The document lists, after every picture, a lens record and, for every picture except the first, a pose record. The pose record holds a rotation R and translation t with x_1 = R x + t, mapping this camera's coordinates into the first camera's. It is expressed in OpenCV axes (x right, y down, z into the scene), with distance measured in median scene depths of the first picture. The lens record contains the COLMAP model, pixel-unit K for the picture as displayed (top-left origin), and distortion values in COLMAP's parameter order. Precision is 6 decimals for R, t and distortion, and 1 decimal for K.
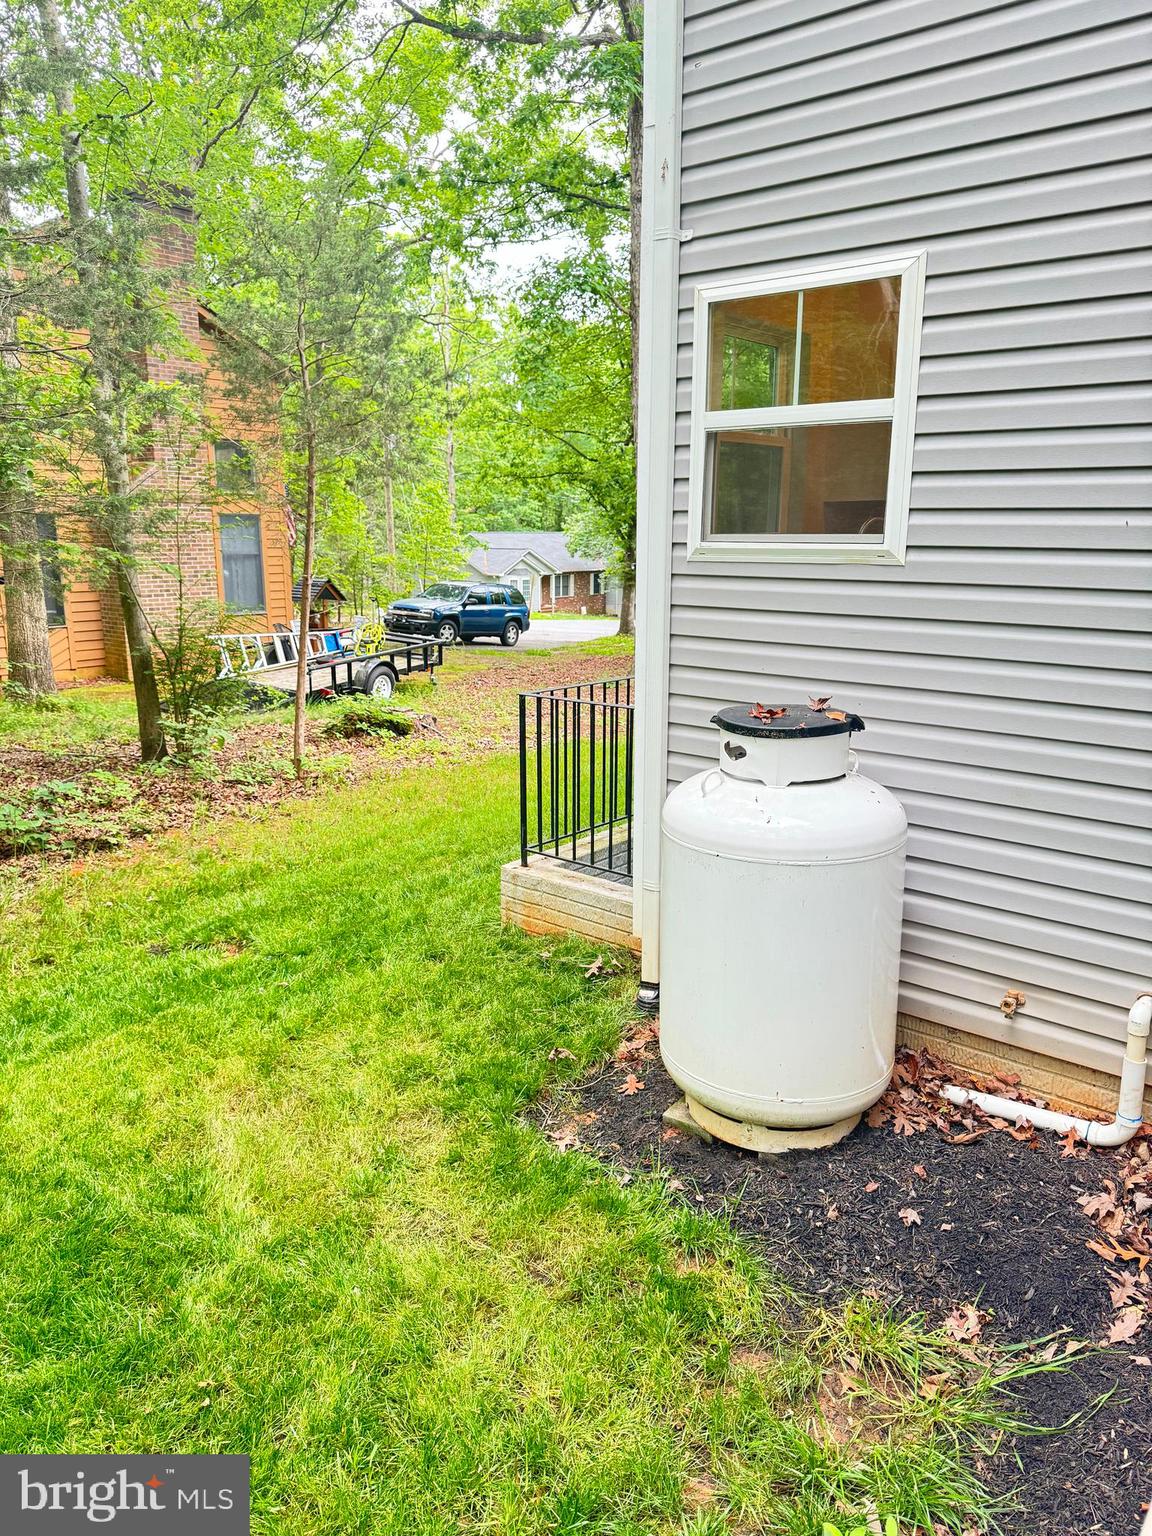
lens RADIAL K [[1069.3, 0, 576.0], [0, 1069.3, 768.0], [0, 0, 1]] dist [0.055958, -0.001194]
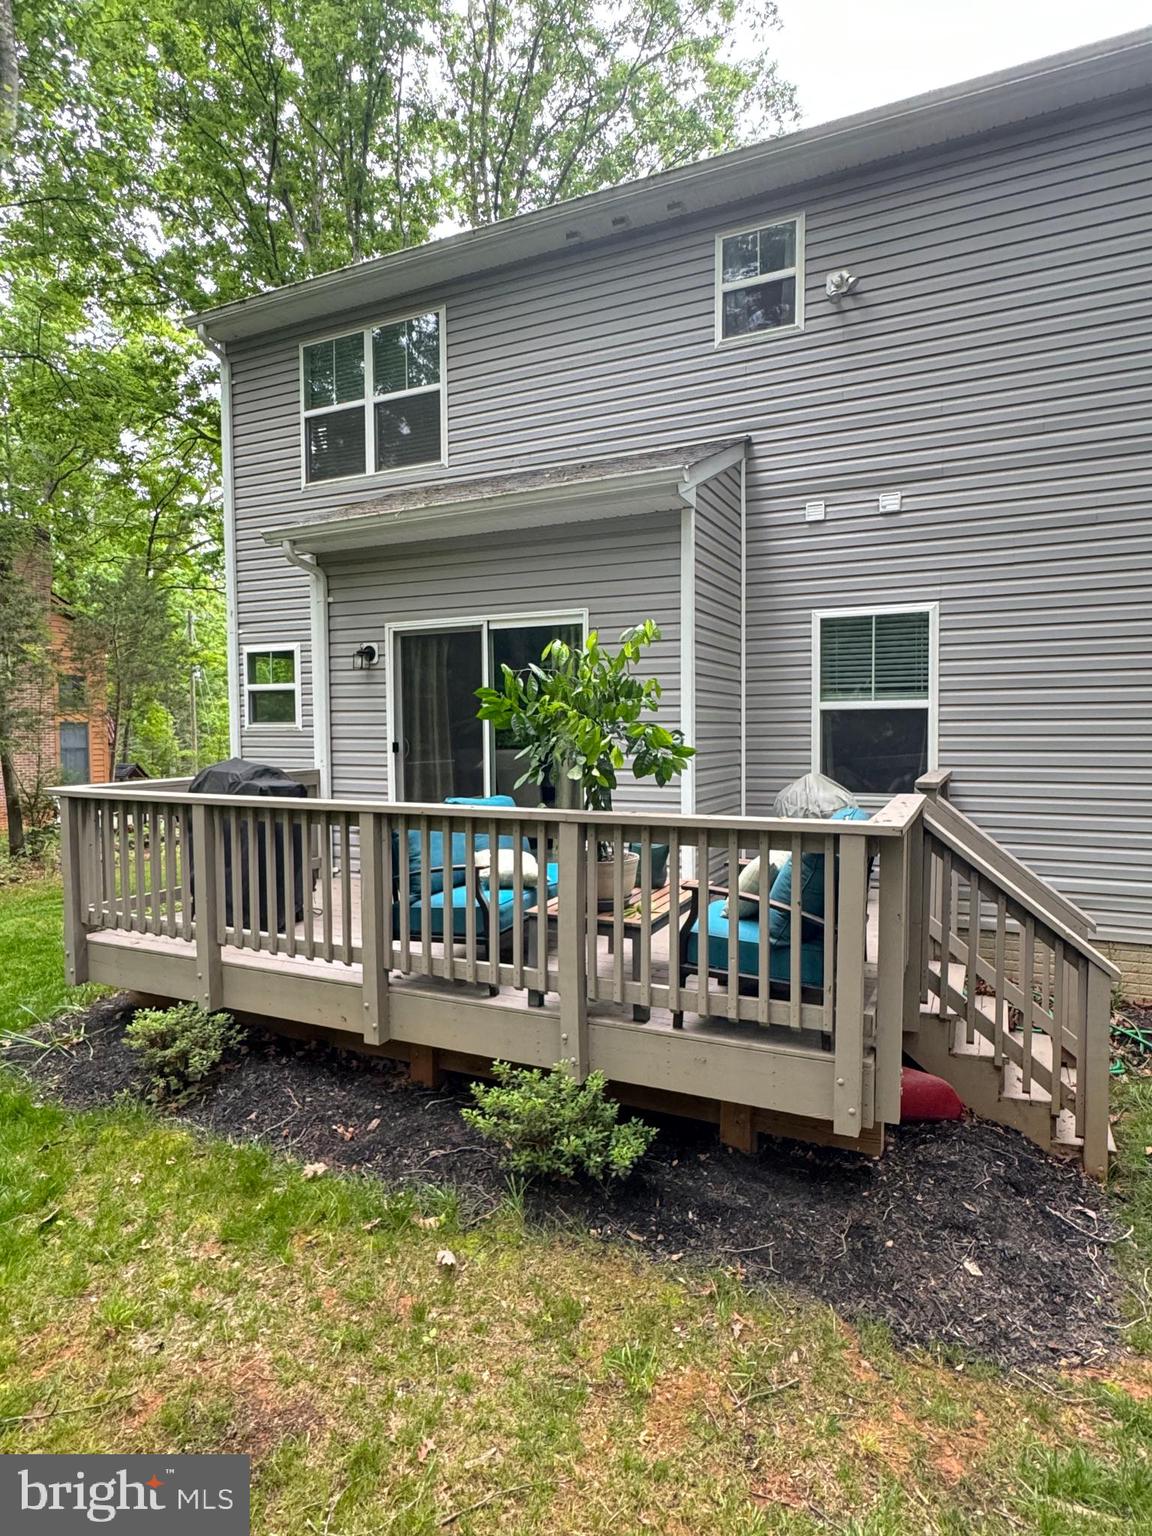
lens RADIAL K [[849.0, 0, 576.0], [0, 849.0, 768.0], [0, 0, 1]] dist [-0.003625, -0.001573]
pose [[0.970581, -0.021045, 0.239853, 0.175607], [0.063001, 0.983664, -0.168628, 0.149304], [-0.232386, 0.178778, 0.956052, -0.597806]]
